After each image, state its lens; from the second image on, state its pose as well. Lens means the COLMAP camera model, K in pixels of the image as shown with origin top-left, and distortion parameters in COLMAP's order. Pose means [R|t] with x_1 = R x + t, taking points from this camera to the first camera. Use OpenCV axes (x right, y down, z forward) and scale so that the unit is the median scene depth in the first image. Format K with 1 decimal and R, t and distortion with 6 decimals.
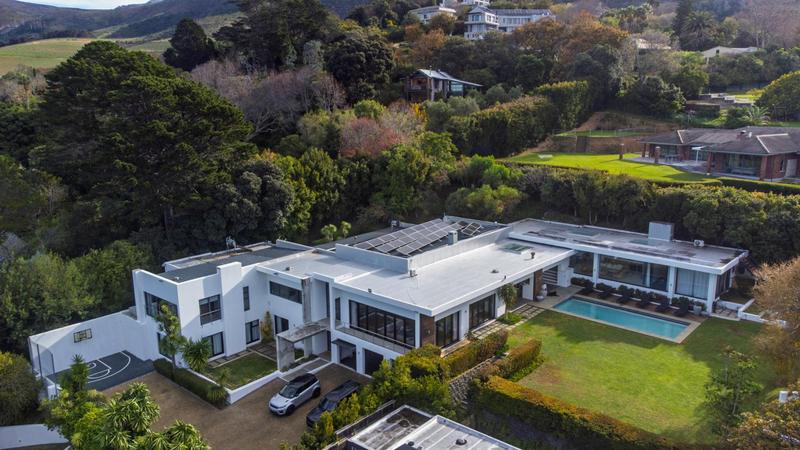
lens RADIAL K [[607.4, 0, 400.0], [0, 607.4, 225.0], [0, 0, 1]] dist [0.040448, 0.007774]
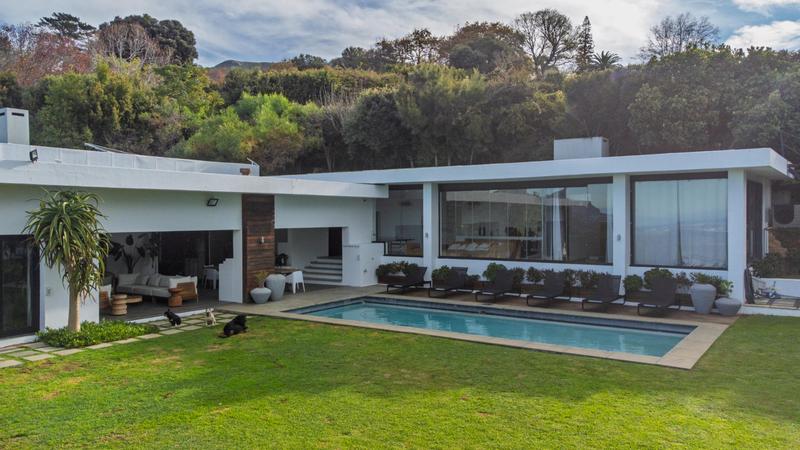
lens RADIAL K [[624.6, 0, 400.0], [0, 624.6, 225.0], [0, 0, 1]] dist [0.037512, 0.001073]
pose [[0.990828, 0.007743, 0.134906, 0.232271], [0.020221, 0.978620, -0.204681, 0.139187], [-0.133607, 0.205532, 0.969487, 0.574401]]
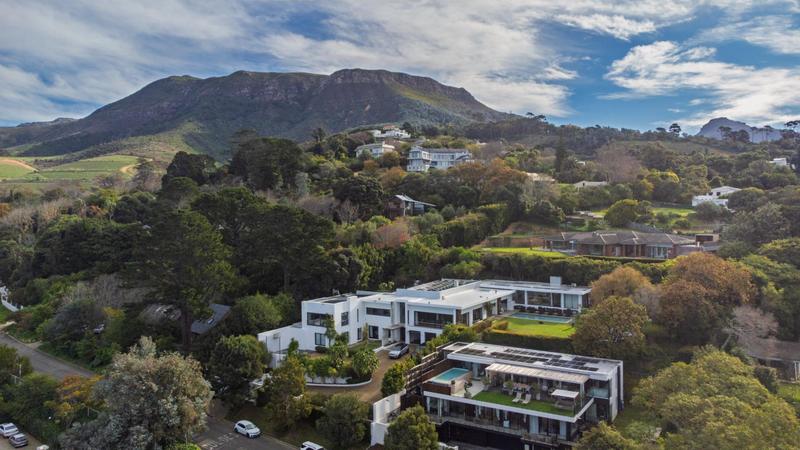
lens RADIAL K [[607.4, 0, 400.0], [0, 607.4, 225.0], [0, 0, 1]] dist [0.040448, 0.007774]
pose [[0.988683, -0.006206, 0.149891, -0.350646], [0.033645, 0.982865, -0.181230, 0.166312], [-0.146198, 0.184222, 0.971951, -0.837446]]
